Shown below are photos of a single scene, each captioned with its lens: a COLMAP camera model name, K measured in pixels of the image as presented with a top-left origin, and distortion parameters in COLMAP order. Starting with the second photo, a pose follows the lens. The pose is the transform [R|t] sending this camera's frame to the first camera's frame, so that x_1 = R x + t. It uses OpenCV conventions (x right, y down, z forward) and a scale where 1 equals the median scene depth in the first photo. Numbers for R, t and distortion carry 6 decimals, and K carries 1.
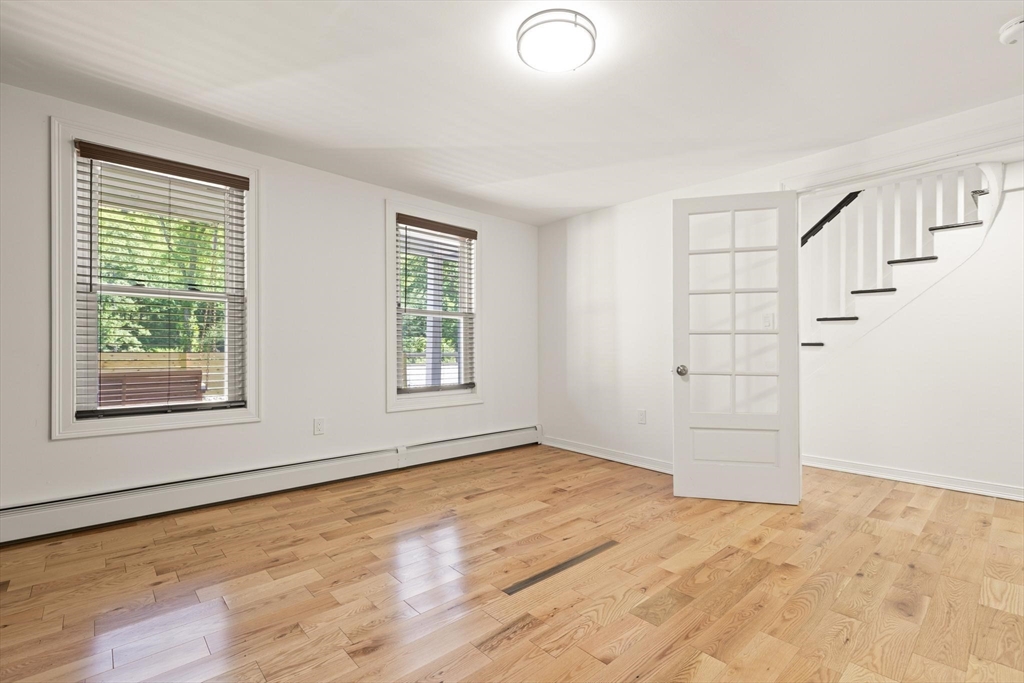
lens RADIAL K [[470.2, 0, 517.0], [0, 470.2, 347.1], [0, 0, 1]] dist [0.004546, 0.000074]
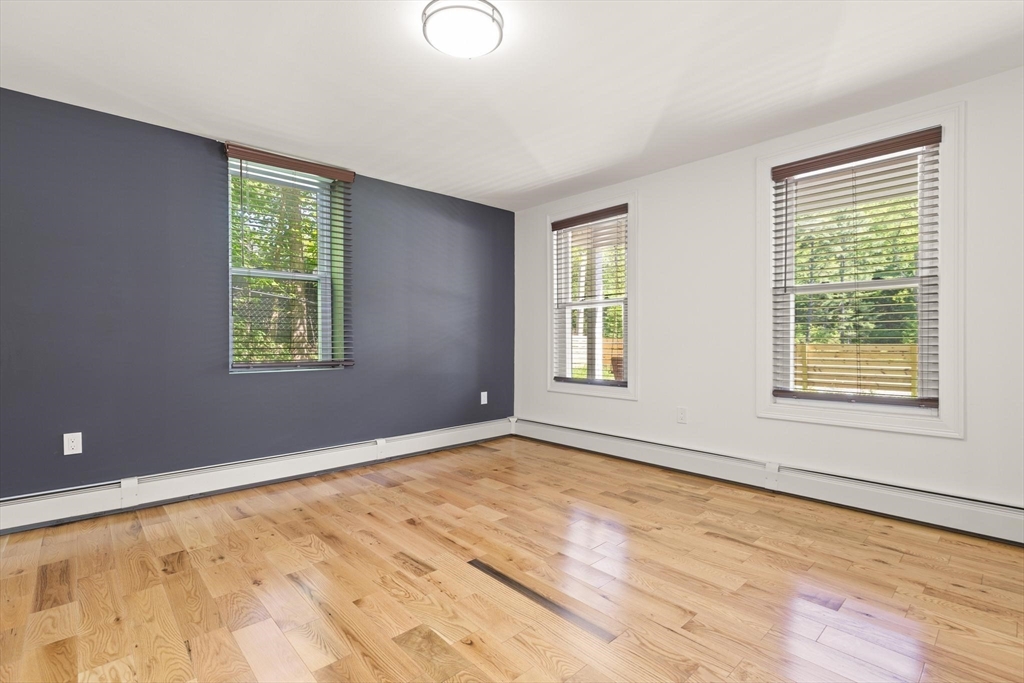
lens RADIAL K [[473.8, 0, 507.3], [0, 473.8, 340.6], [0, 0, 1]] dist [0.000883, -0.000153]
pose [[-0.011154, -0.002936, -0.999933, 0.708971], [0.005558, 0.999980, -0.002998, 0.006402], [0.999922, -0.005591, -0.011138, 0.715873]]
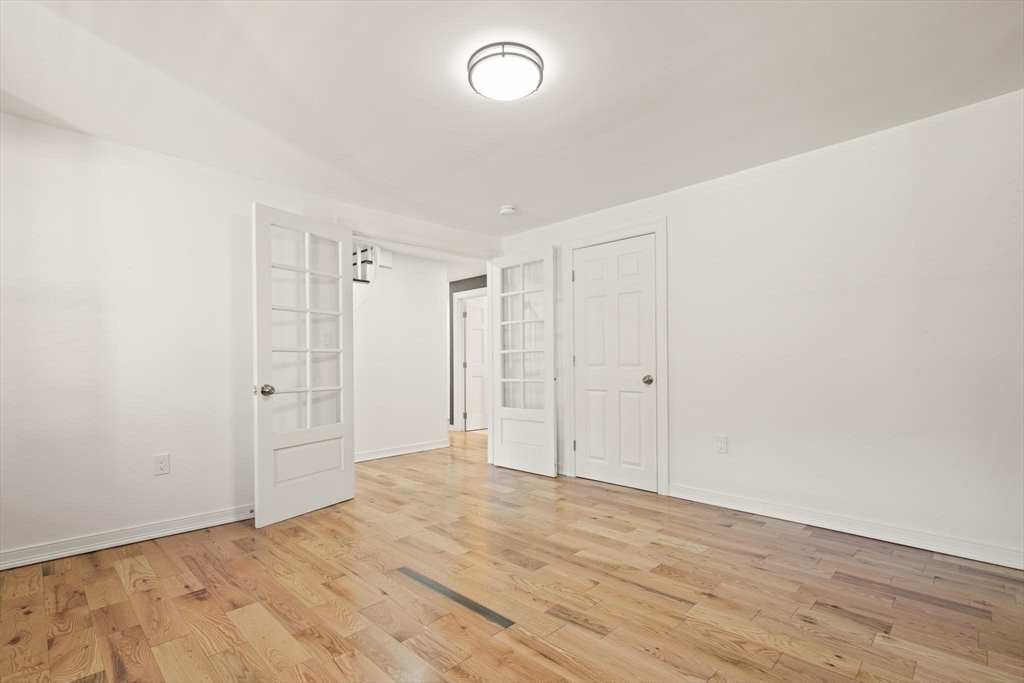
lens RADIAL K [[470.2, 0, 517.0], [0, 470.2, 347.1], [0, 0, 1]] dist [0.004546, 0.000074]
pose [[-0.058488, 0.031198, 0.997800, -0.638566], [0.007396, 0.999498, -0.030818, -0.003501], [-0.998261, 0.005577, -0.058690, 0.676762]]
